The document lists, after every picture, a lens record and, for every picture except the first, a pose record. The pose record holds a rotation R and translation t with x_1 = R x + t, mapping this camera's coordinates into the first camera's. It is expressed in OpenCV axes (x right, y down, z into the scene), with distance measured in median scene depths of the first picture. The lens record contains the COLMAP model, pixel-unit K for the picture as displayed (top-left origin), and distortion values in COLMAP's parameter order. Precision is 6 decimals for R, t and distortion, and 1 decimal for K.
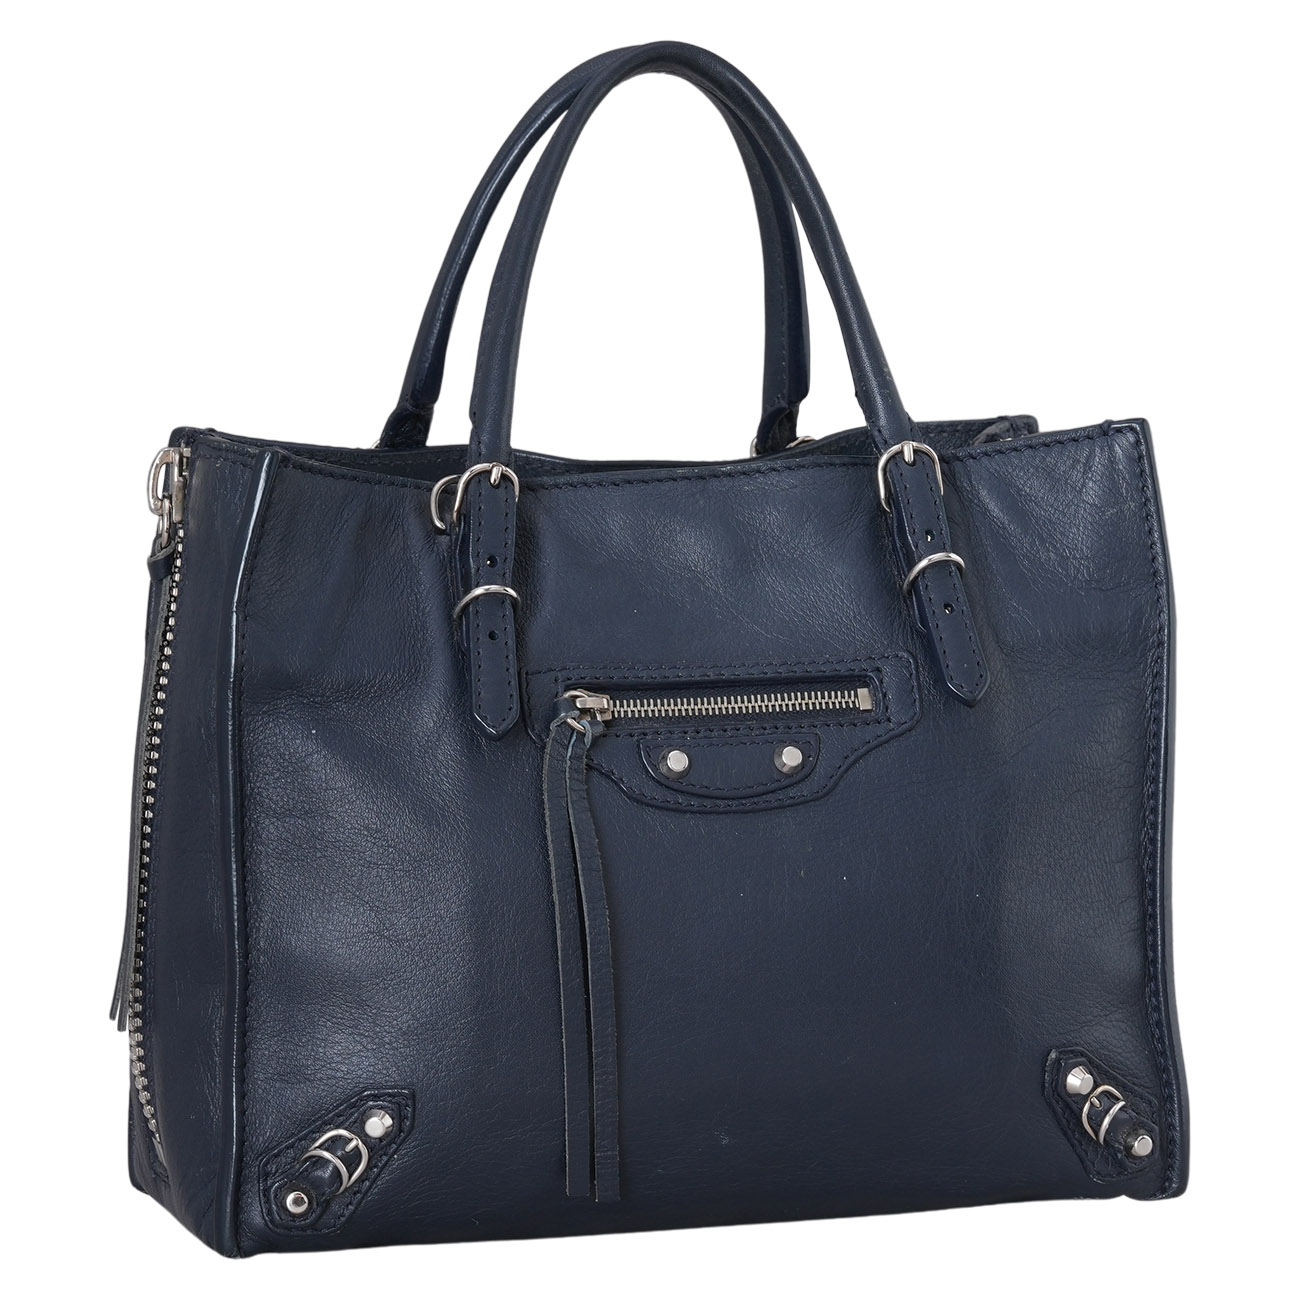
lens RADIAL K [[5005.2, 0, 661.8], [0, 5005.2, 646.2], [0, 0, 1]] dist [0.432647, 0.000000]
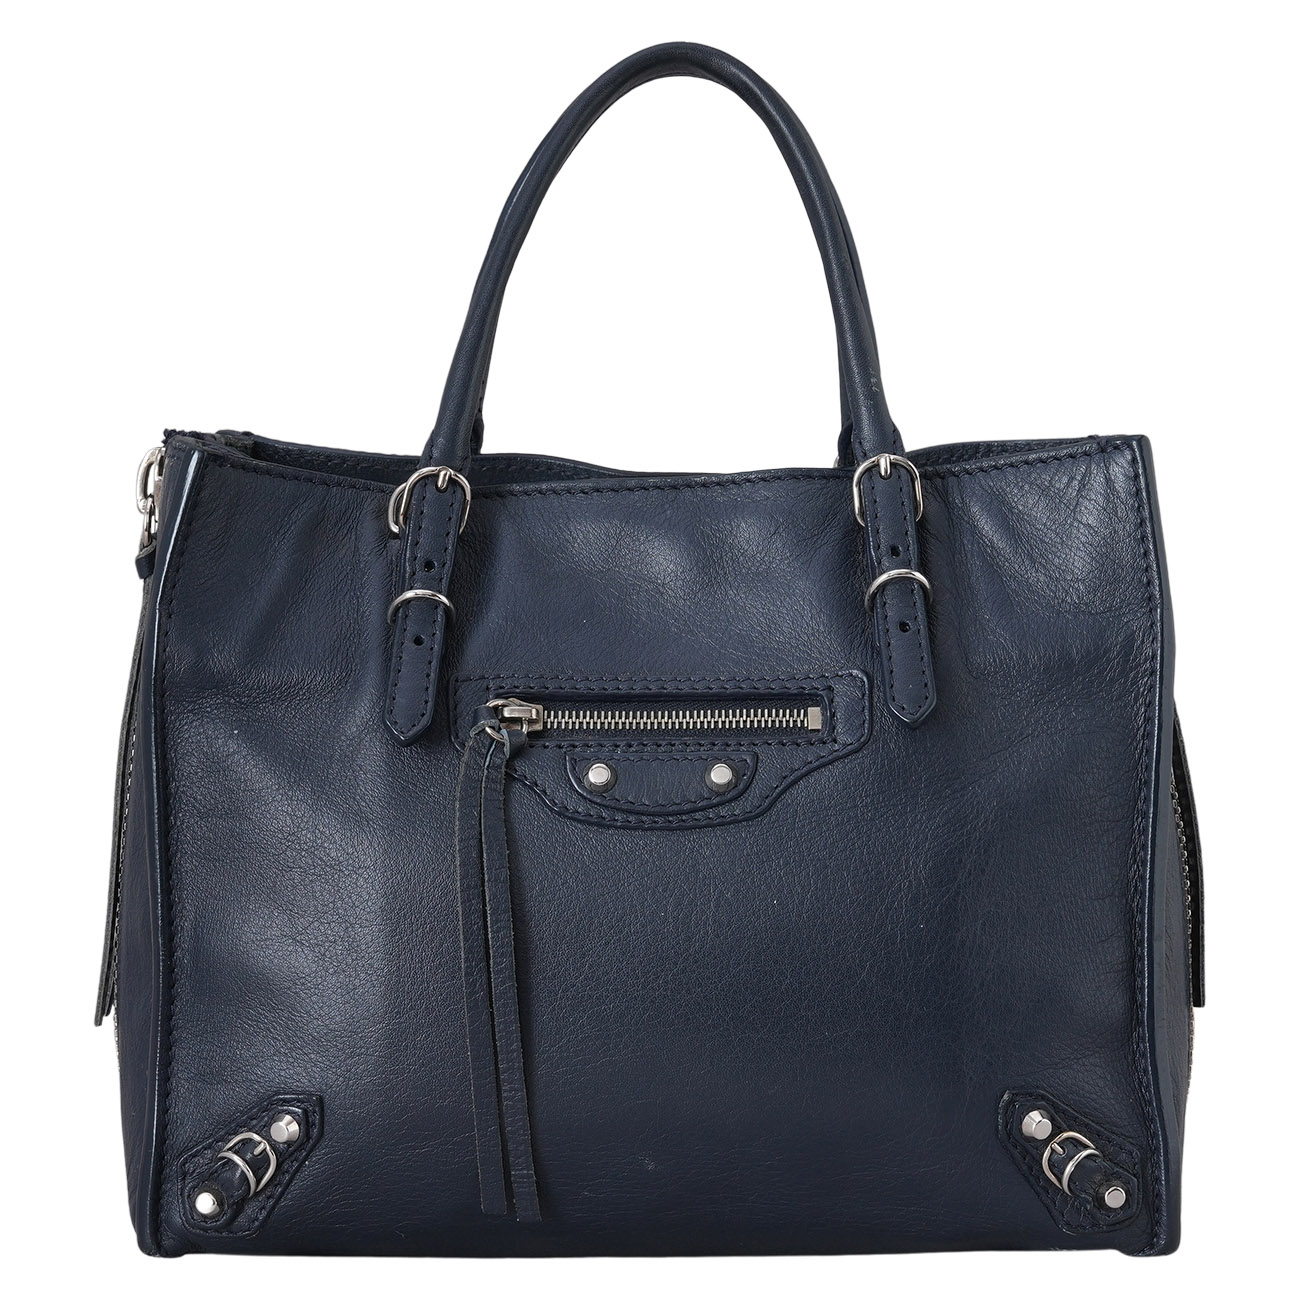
lens RADIAL K [[5005.2, 0, 739.4], [0, 5005.2, 674.8], [0, 0, 1]] dist [0.432647, 0.000000]
pose [[0.962076, 0.028002, -0.271340, 0.289316], [-0.030685, 0.999513, -0.005647, 0.008070], [0.271049, 0.013759, 0.962467, 0.064556]]
